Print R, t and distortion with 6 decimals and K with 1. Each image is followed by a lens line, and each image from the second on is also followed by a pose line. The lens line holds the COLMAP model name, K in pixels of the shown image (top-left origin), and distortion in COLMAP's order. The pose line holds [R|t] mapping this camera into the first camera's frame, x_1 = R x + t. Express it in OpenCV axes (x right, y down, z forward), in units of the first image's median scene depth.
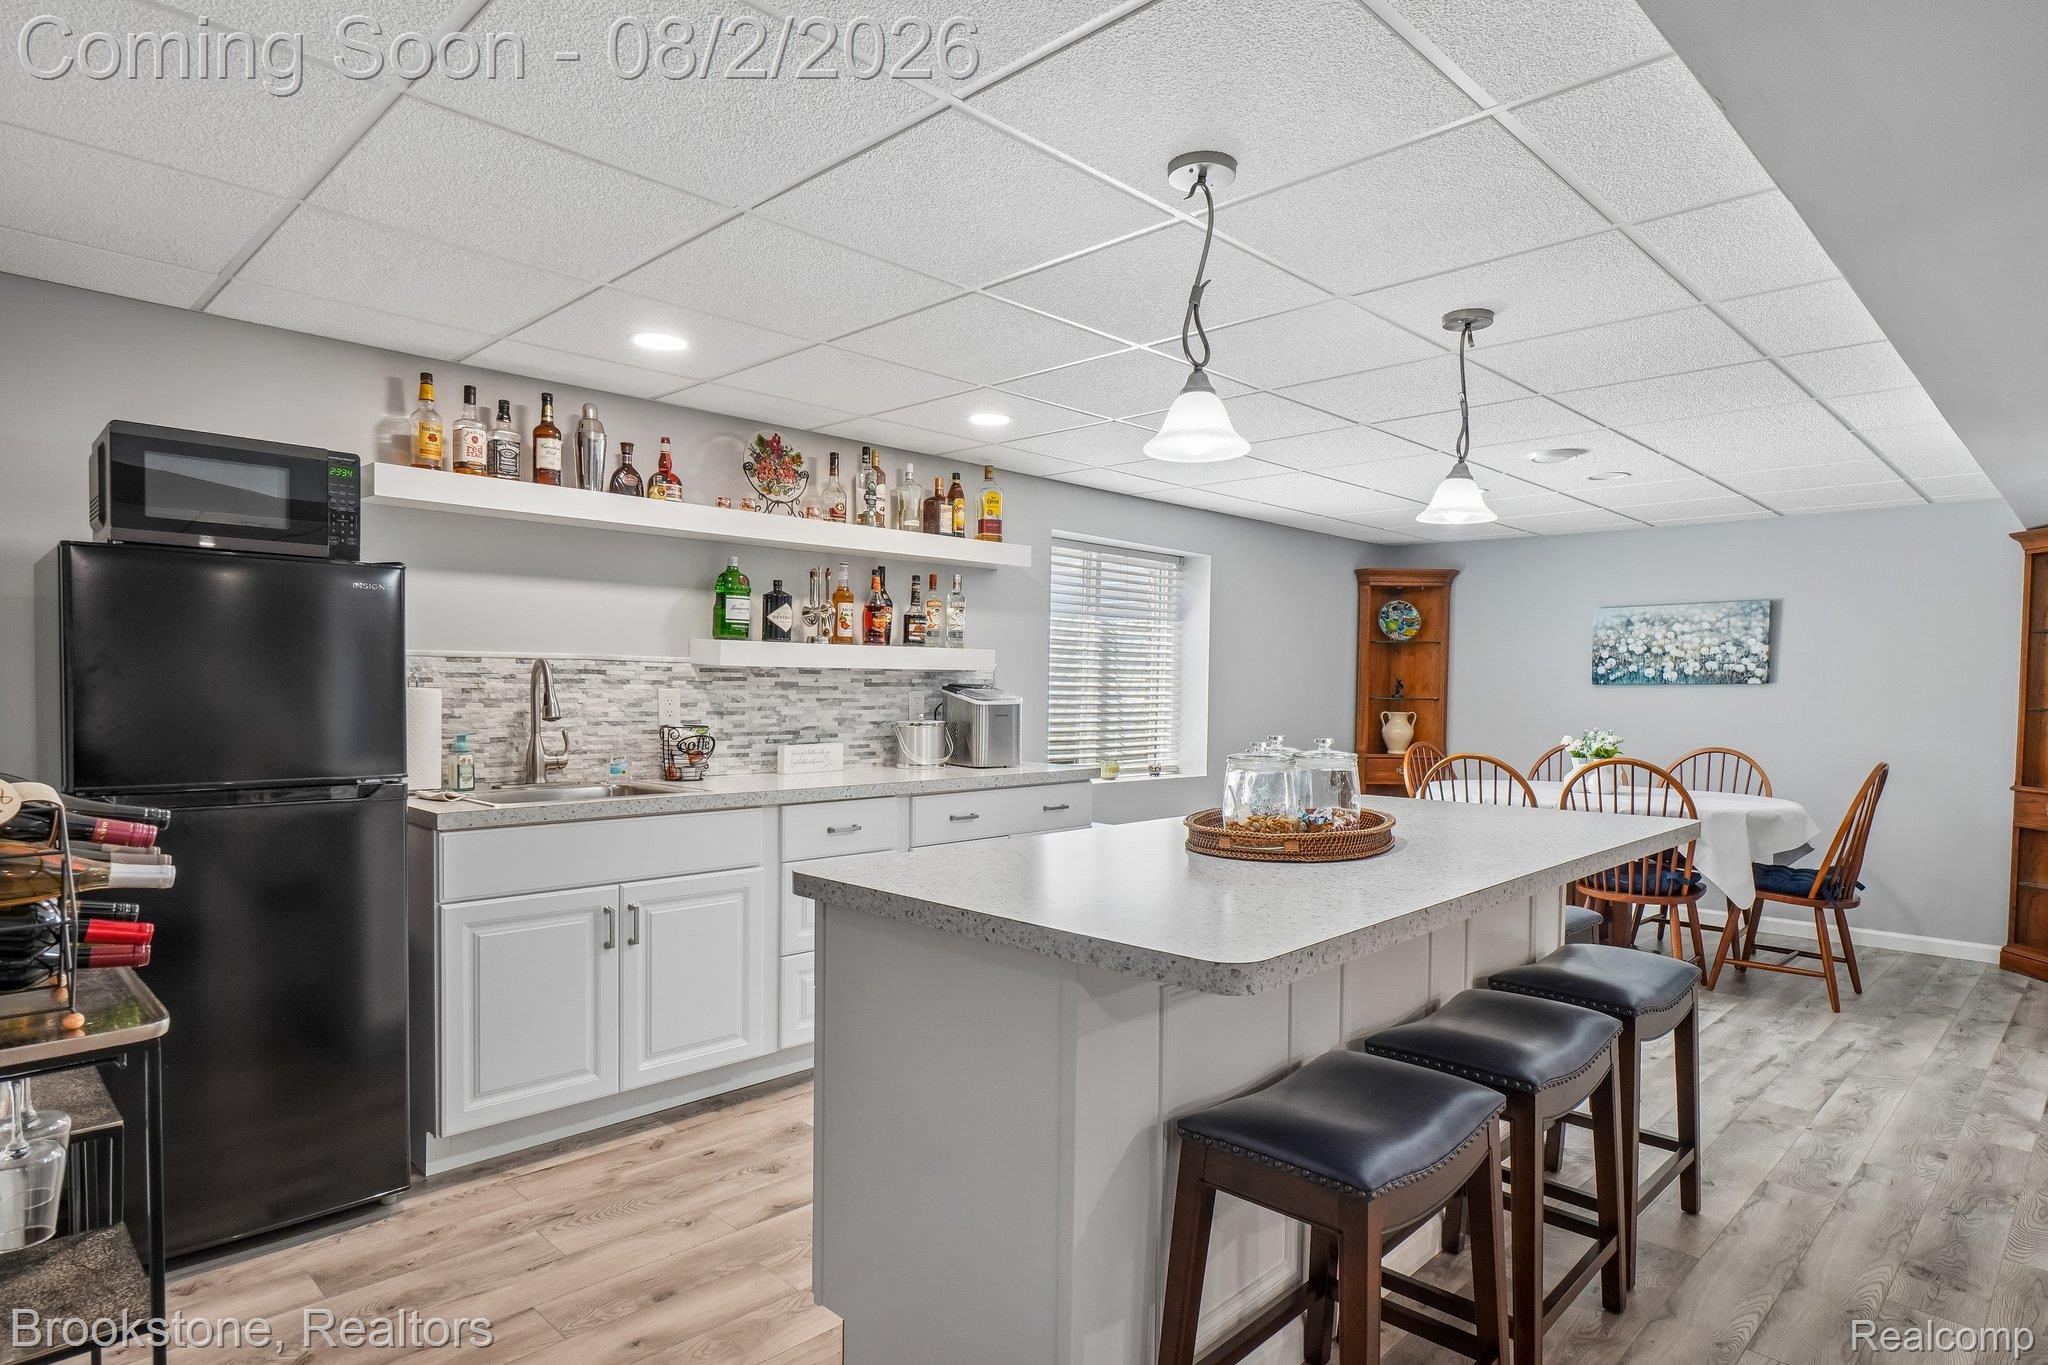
lens RADIAL K [[1138.8, 0, 1029.8], [0, 1138.8, 702.5], [0, 0, 1]] dist [-0.004378, -0.000115]
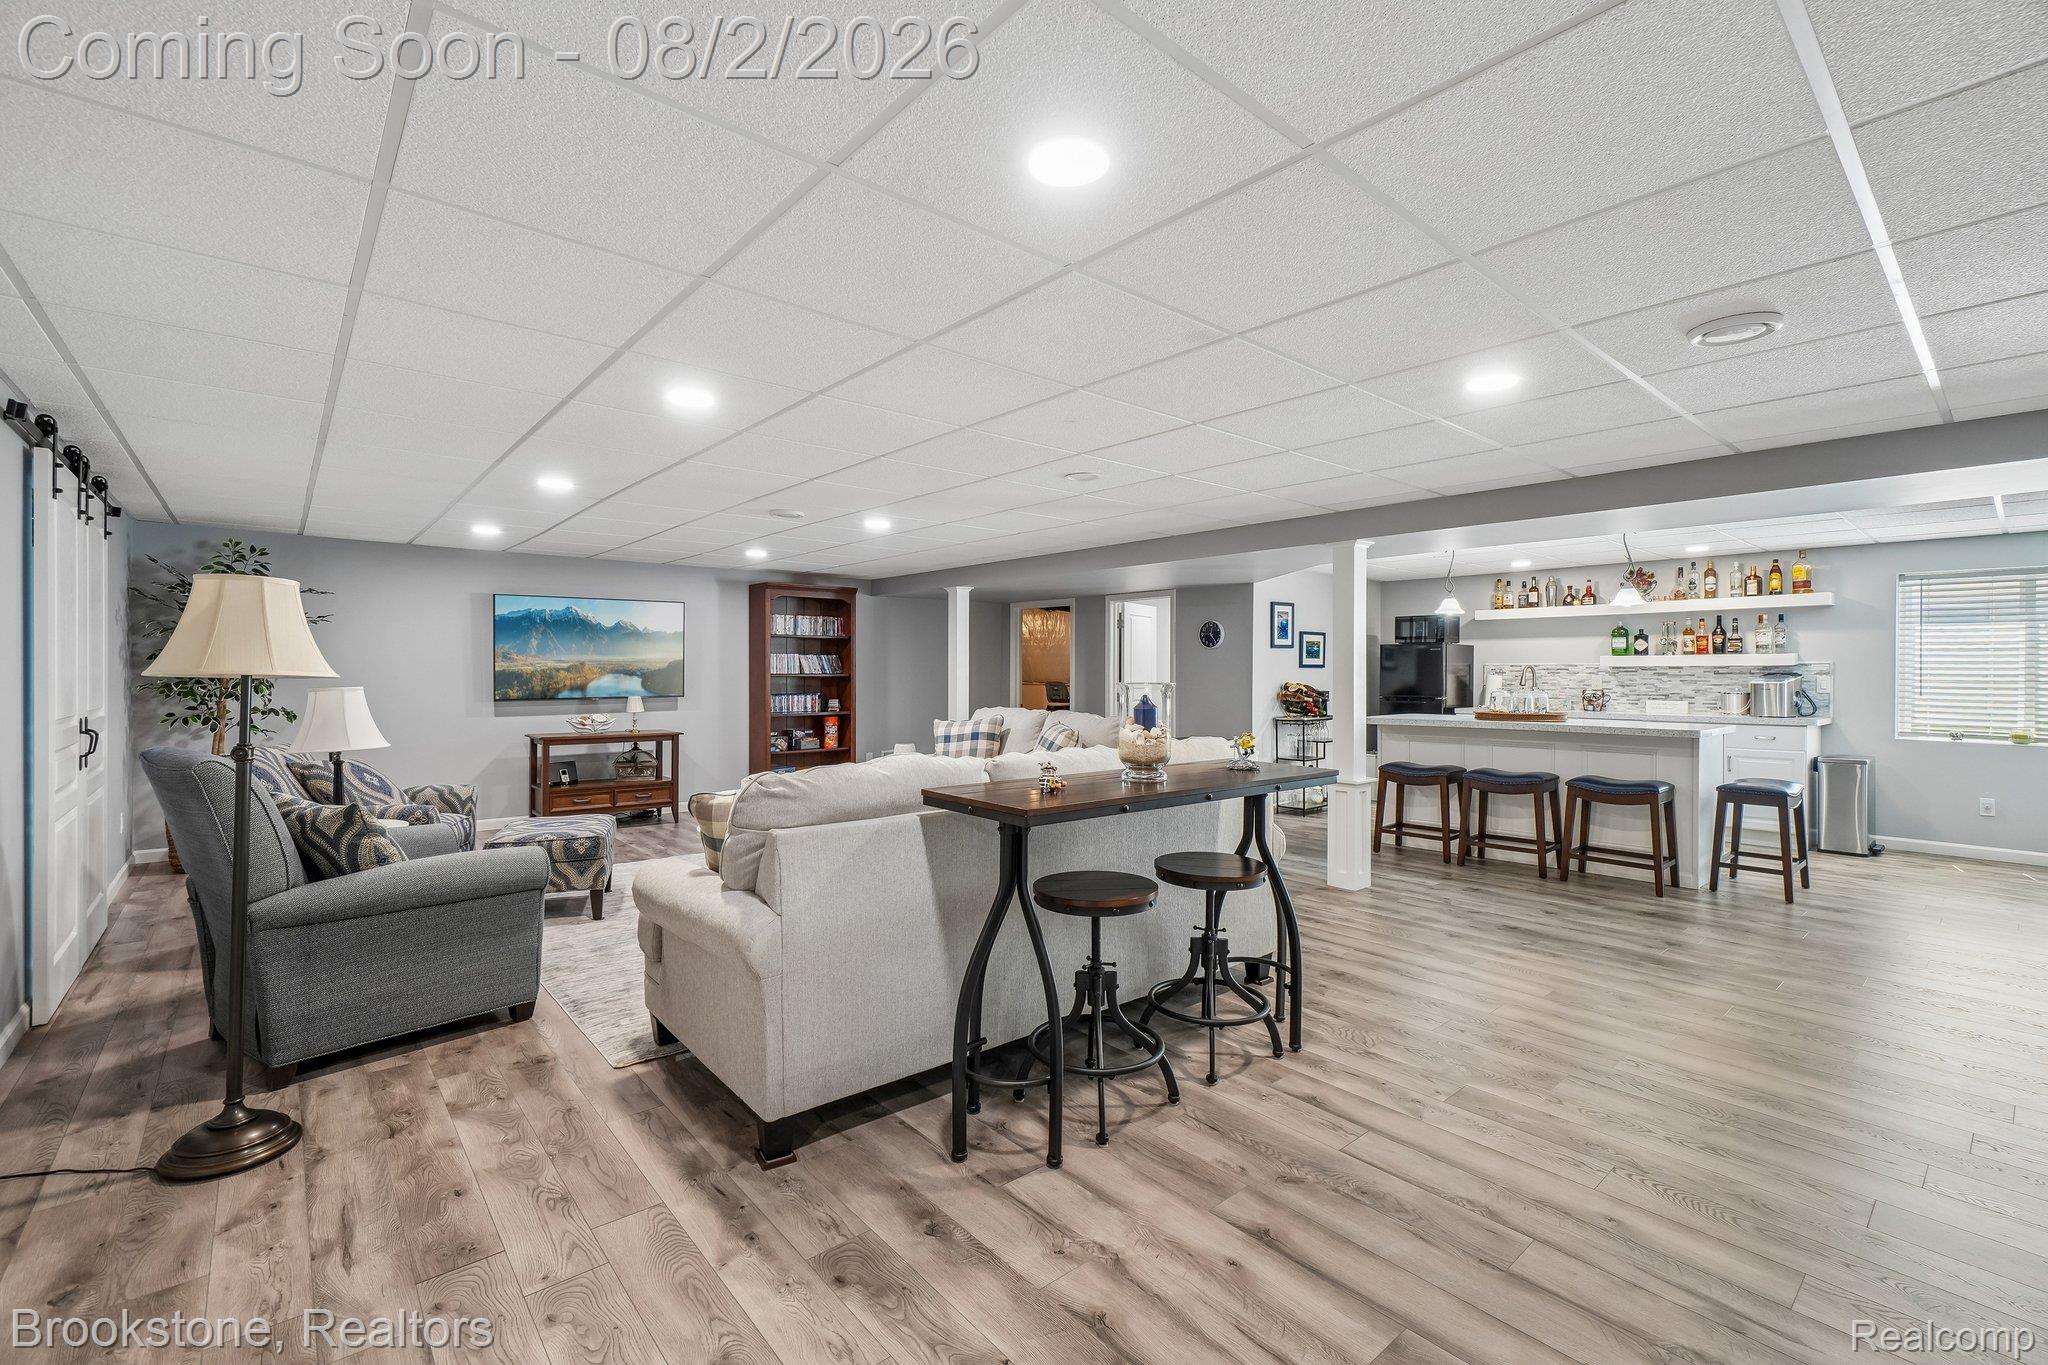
lens RADIAL K [[886.6, 0, 1021.2], [0, 886.6, 674.3], [0, 0, 1]] dist [-0.005200, 0.002331]
pose [[-0.090016, -0.006643, -0.995918, 1.641347], [-0.018564, 0.999815, -0.004991, 0.017645], [0.995767, 0.018039, -0.090122, -0.106198]]
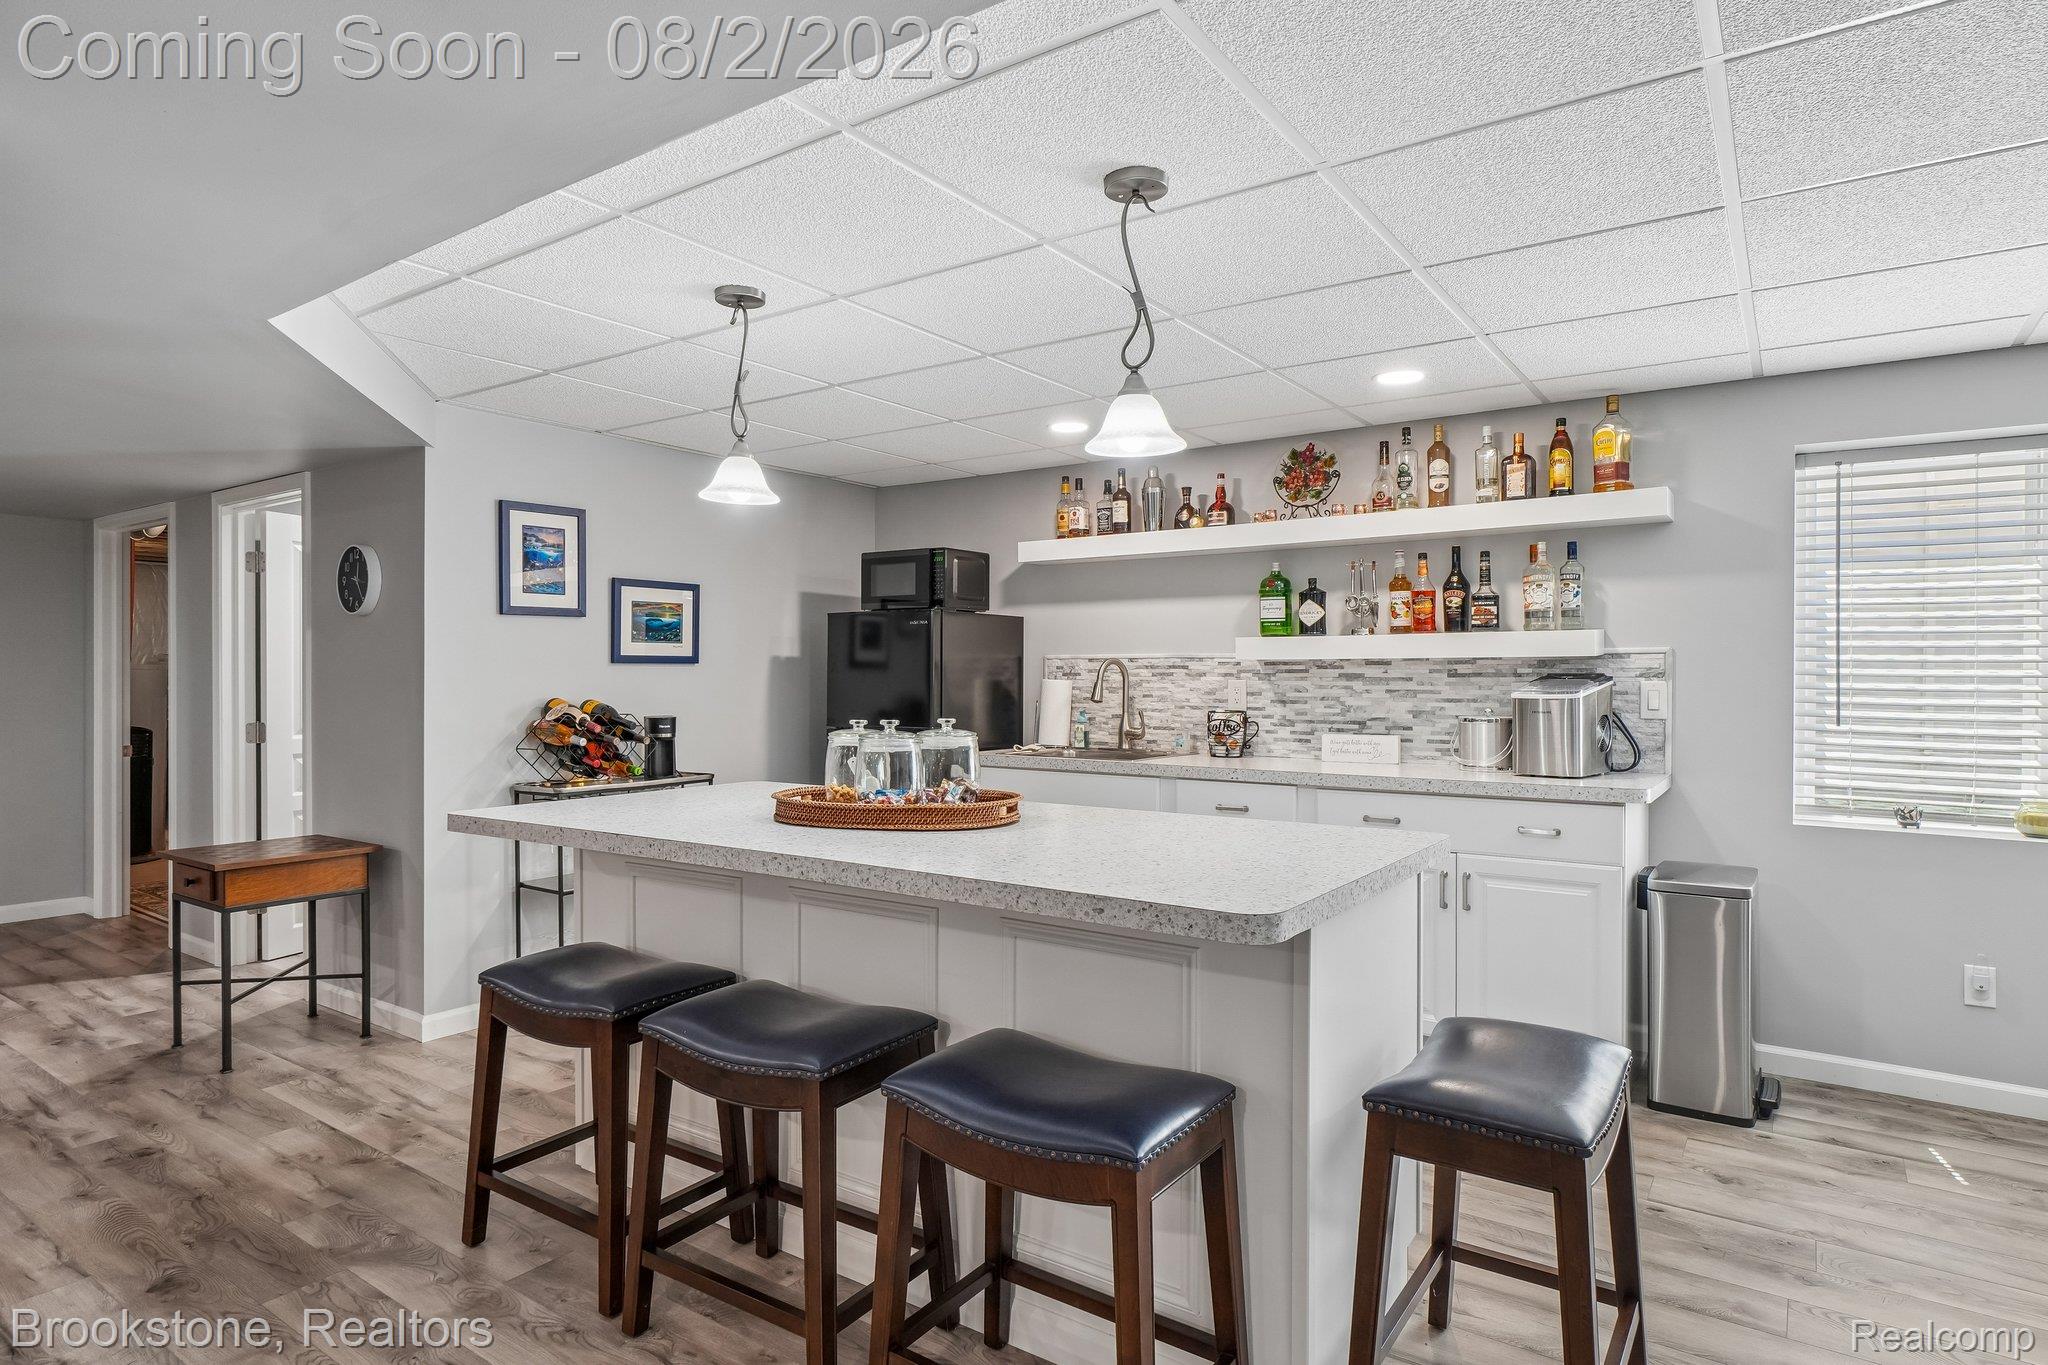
lens RADIAL K [[1138.8, 0, 1019.4], [0, 1138.8, 676.2], [0, 0, 1]] dist [-0.004378, -0.000115]
pose [[0.160557, -0.009096, -0.986985, 0.755269], [-0.014490, 0.999828, -0.011572, 0.000814], [0.986920, 0.016160, 0.160397, 0.532973]]
